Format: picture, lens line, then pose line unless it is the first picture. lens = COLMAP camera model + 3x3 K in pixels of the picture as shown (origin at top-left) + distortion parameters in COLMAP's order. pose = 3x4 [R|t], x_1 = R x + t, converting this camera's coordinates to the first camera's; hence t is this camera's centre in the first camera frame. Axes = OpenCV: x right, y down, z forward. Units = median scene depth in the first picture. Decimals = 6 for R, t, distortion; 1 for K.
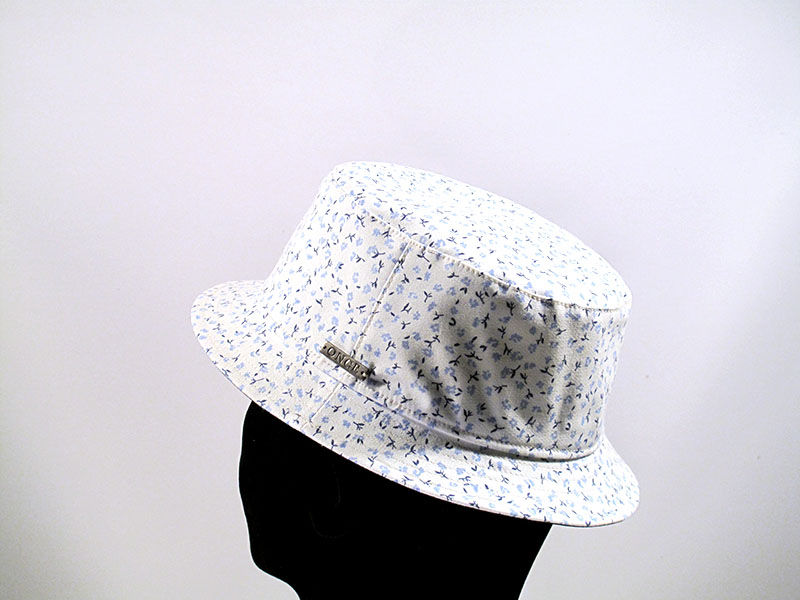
lens RADIAL K [[1549.9, 0, 400.0], [0, 1549.9, 300.0], [0, 0, 1]] dist [0.001685, 0.024426]
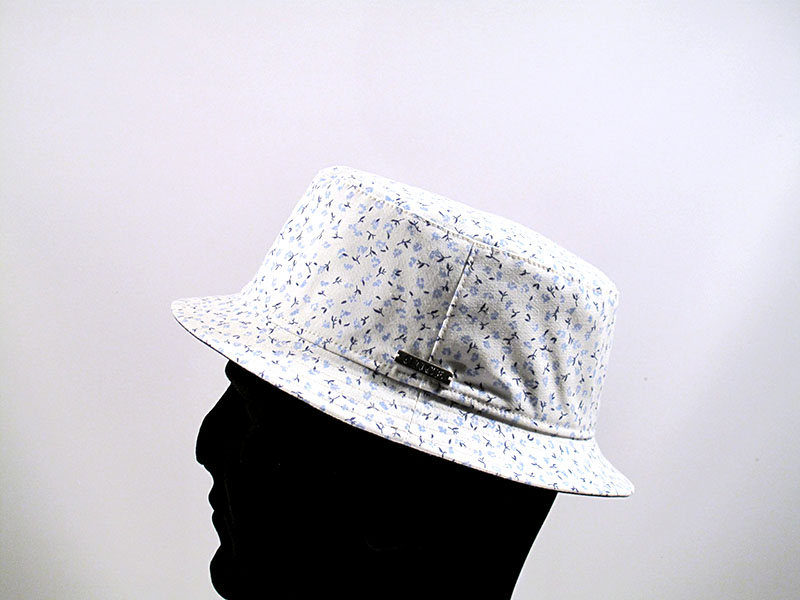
lens RADIAL K [[1549.9, 0, 400.0], [0, 1549.9, 300.0], [0, 0, 1]] dist [0.001685, 0.024426]
pose [[0.849645, -0.089359, 0.519729, -0.557926], [0.082891, 0.995918, 0.035724, -0.040391], [-0.520800, 0.012728, 0.853584, 0.159611]]
